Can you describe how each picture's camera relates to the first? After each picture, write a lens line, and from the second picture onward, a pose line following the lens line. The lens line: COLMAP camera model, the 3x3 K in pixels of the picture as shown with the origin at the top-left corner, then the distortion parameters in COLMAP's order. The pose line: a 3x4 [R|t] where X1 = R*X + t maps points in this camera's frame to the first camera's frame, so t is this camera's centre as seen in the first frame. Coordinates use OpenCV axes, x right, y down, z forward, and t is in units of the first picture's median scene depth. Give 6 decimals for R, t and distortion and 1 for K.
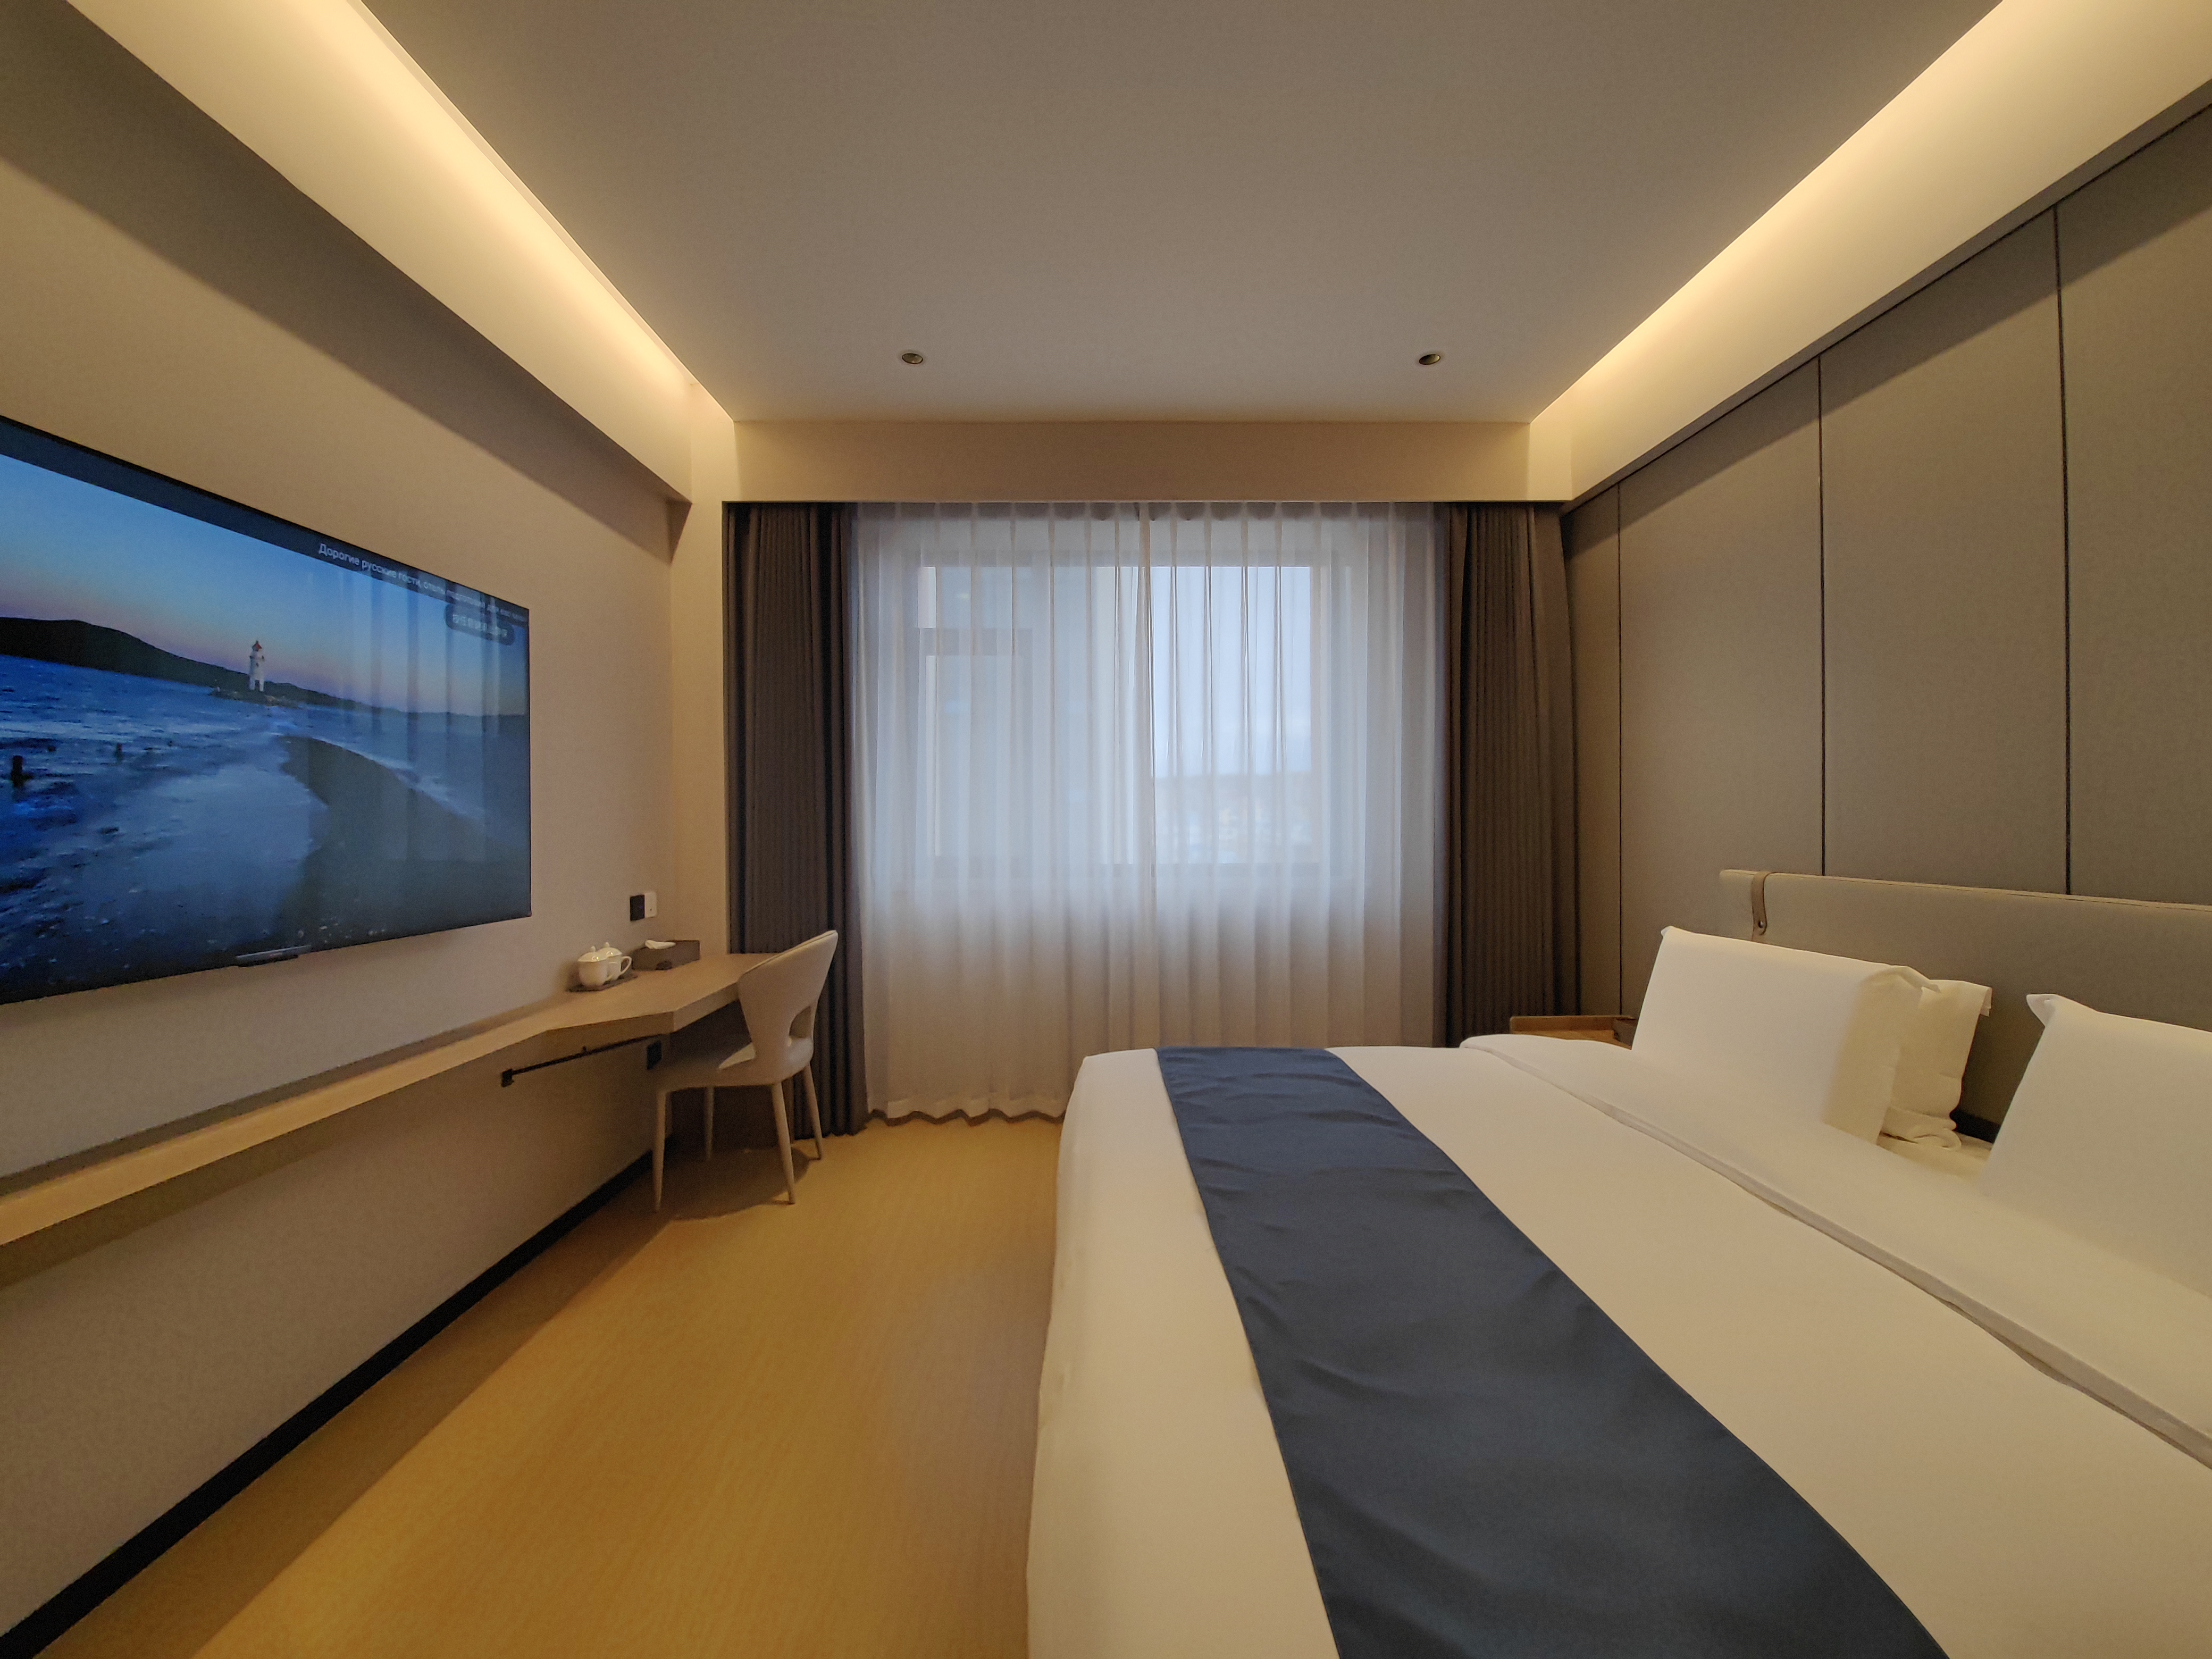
lens RADIAL K [[858.2, 0, 1101.5], [0, 858.2, 827.0], [0, 0, 1]] dist [-0.002201, -0.007112]
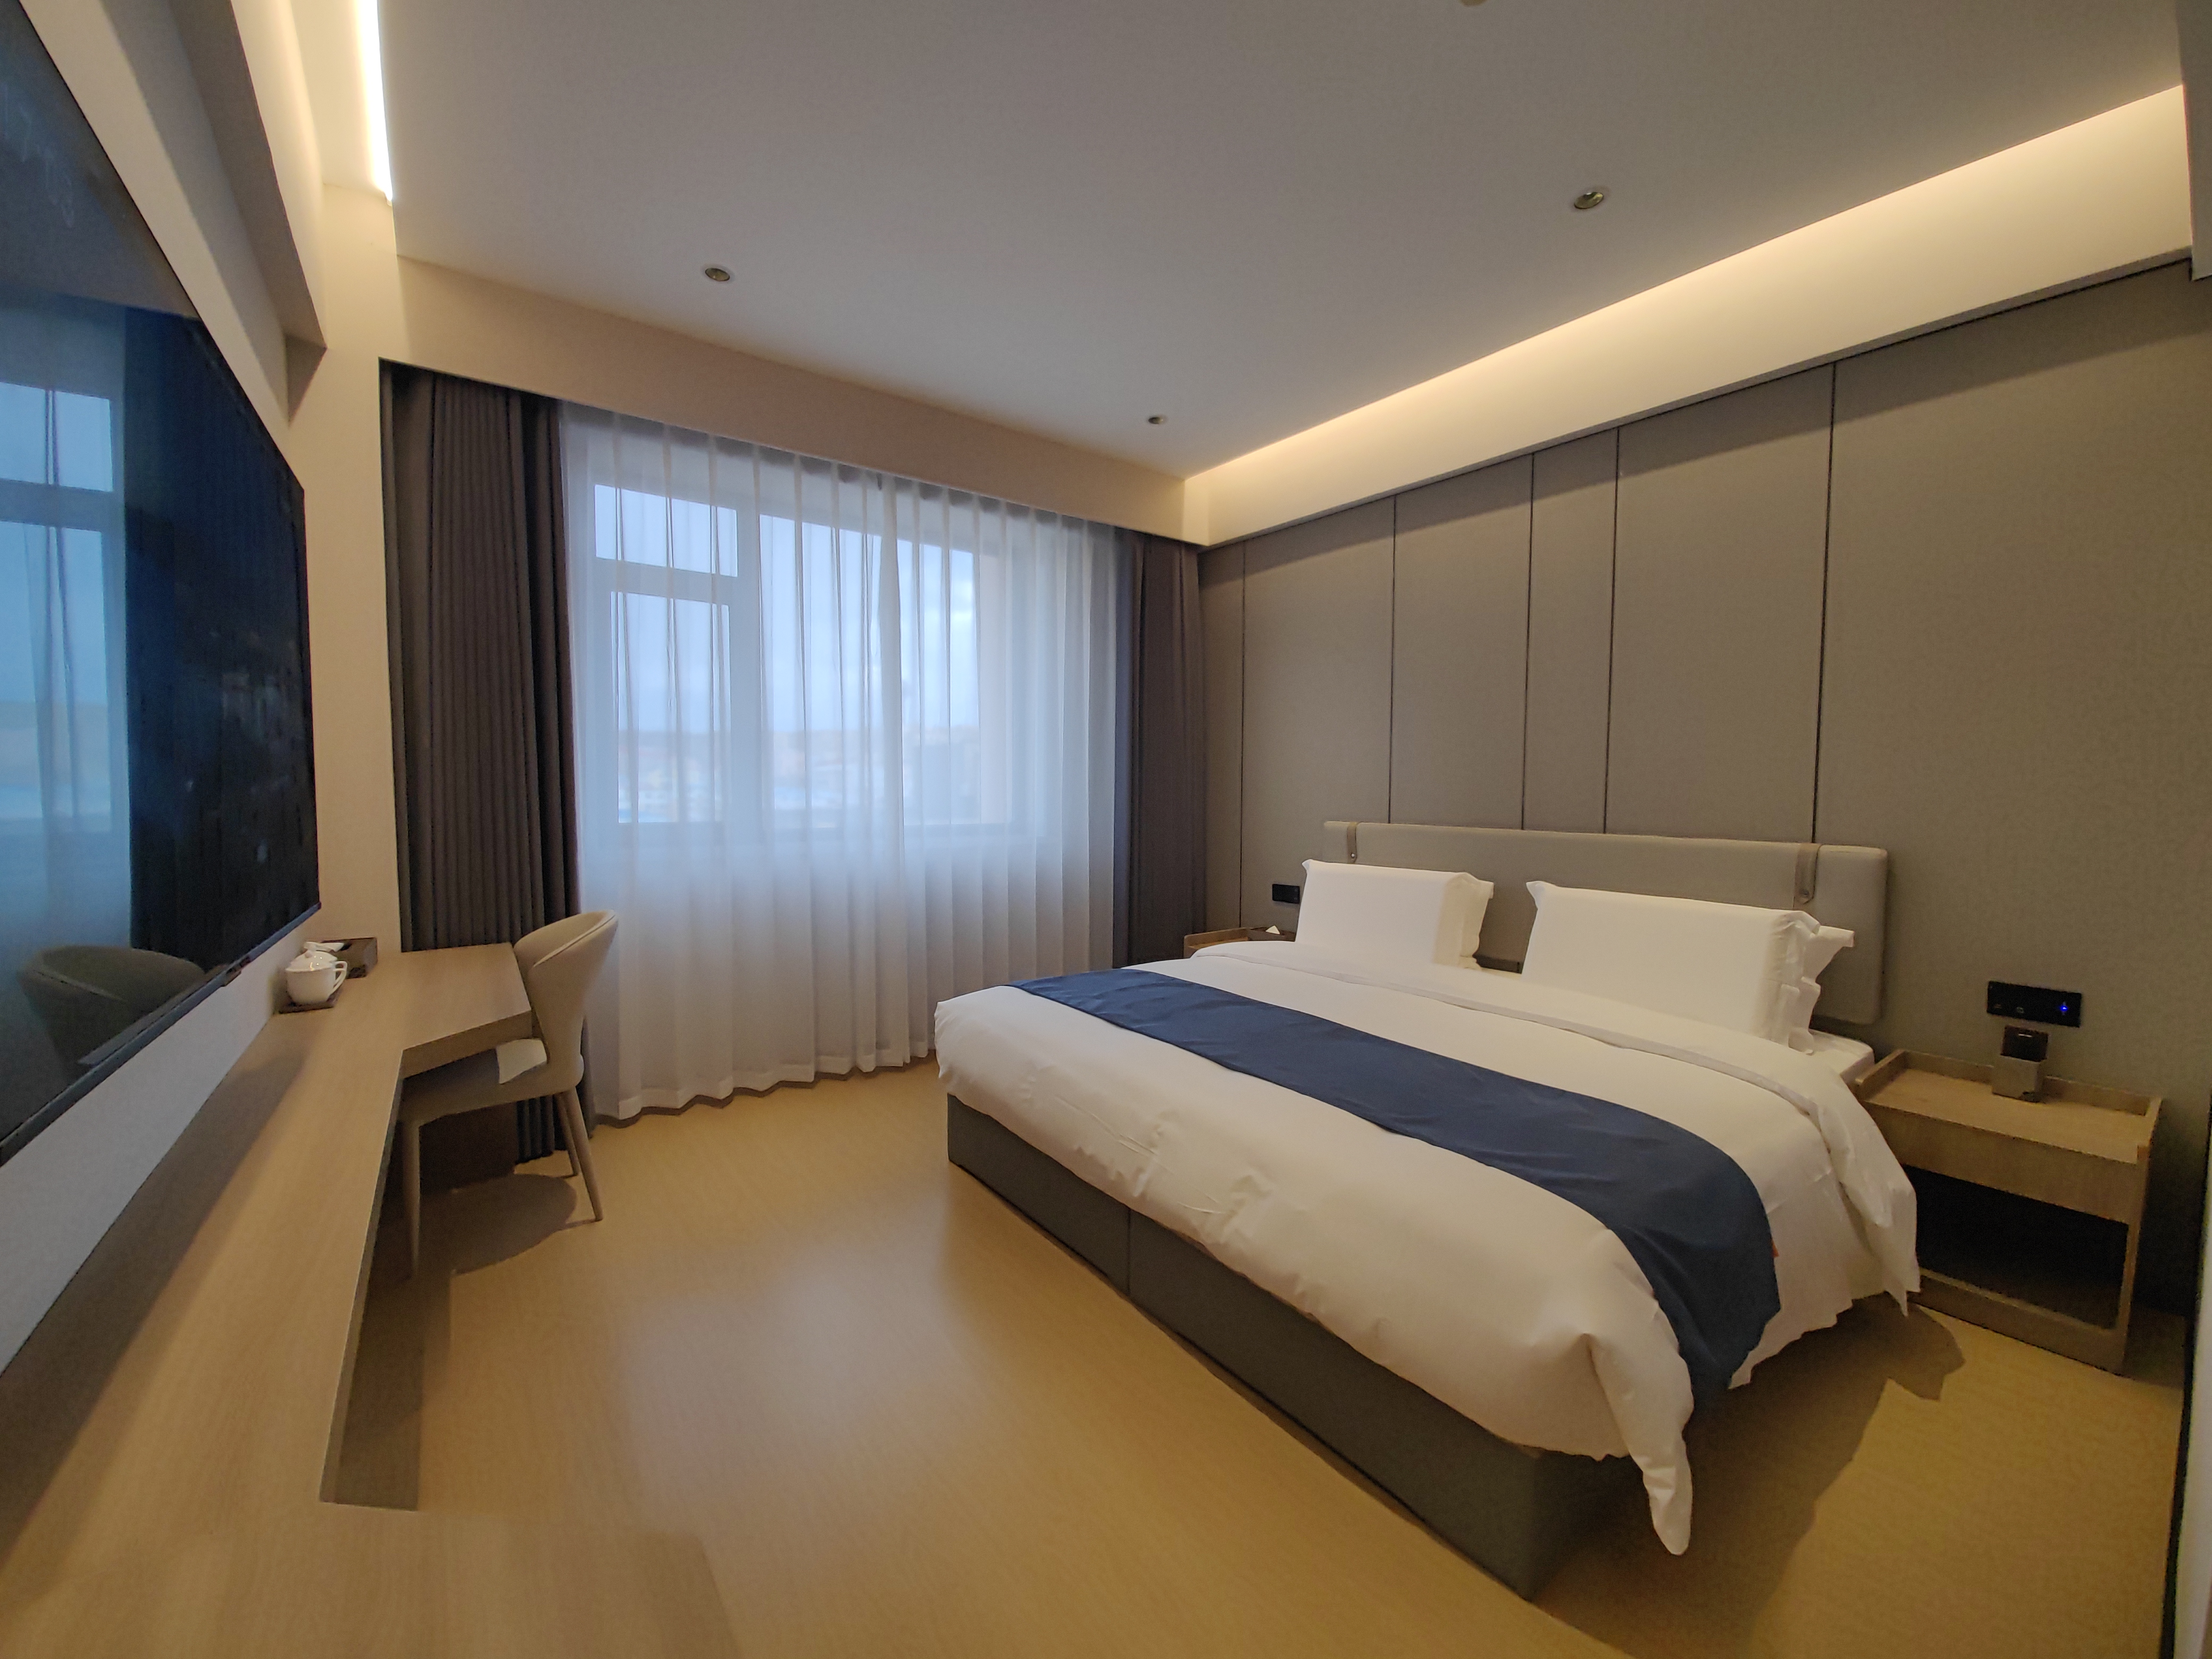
lens RADIAL K [[862.4, 0, 1106.0], [0, 862.4, 829.5], [0, 0, 1]] dist [-0.013894, -0.000204]
pose [[0.808284, -0.021839, 0.588388, -0.369117], [-0.004789, 0.999035, 0.043660, -0.000394], [-0.588774, -0.038107, 0.807399, 0.001850]]
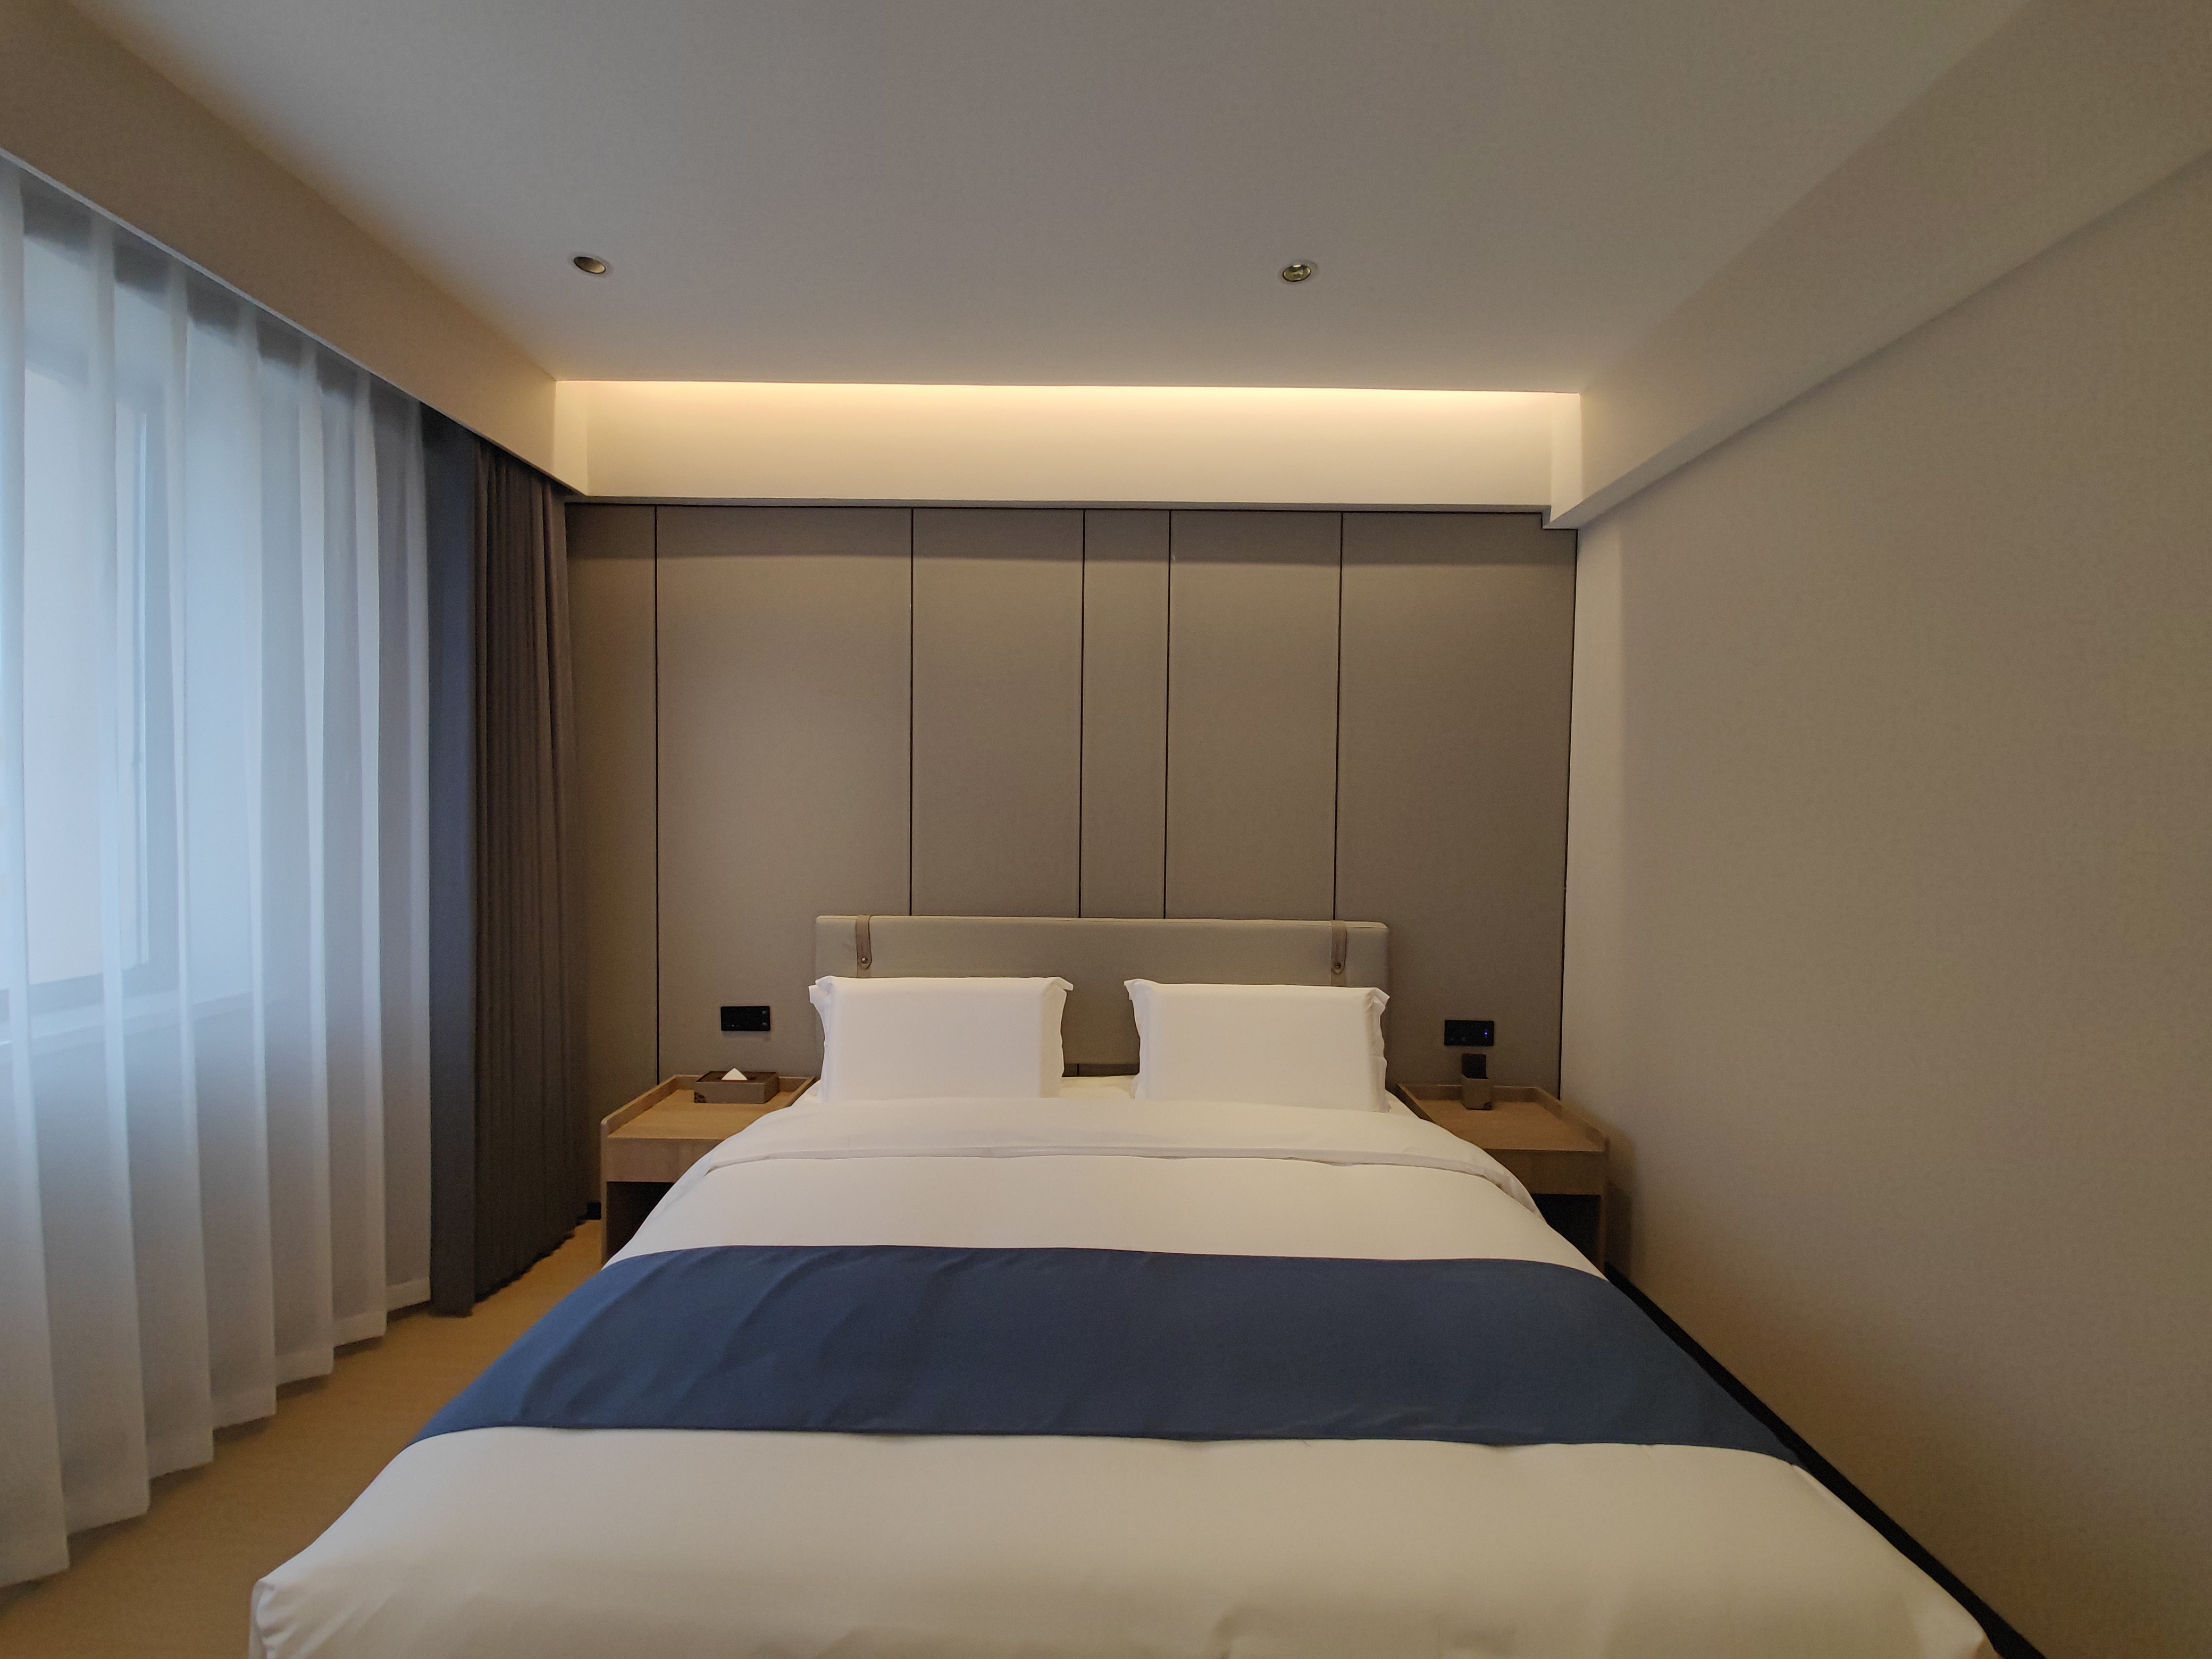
lens RADIAL K [[869.0, 0, 1108.4], [0, 869.0, 826.3], [0, 0, 1]] dist [-0.000647, -0.000367]
pose [[0.017987, -0.018837, 0.999661, -0.310188], [-0.003933, 0.999813, 0.018911, -0.070337], [-0.999830, -0.004272, 0.017910, 0.461714]]
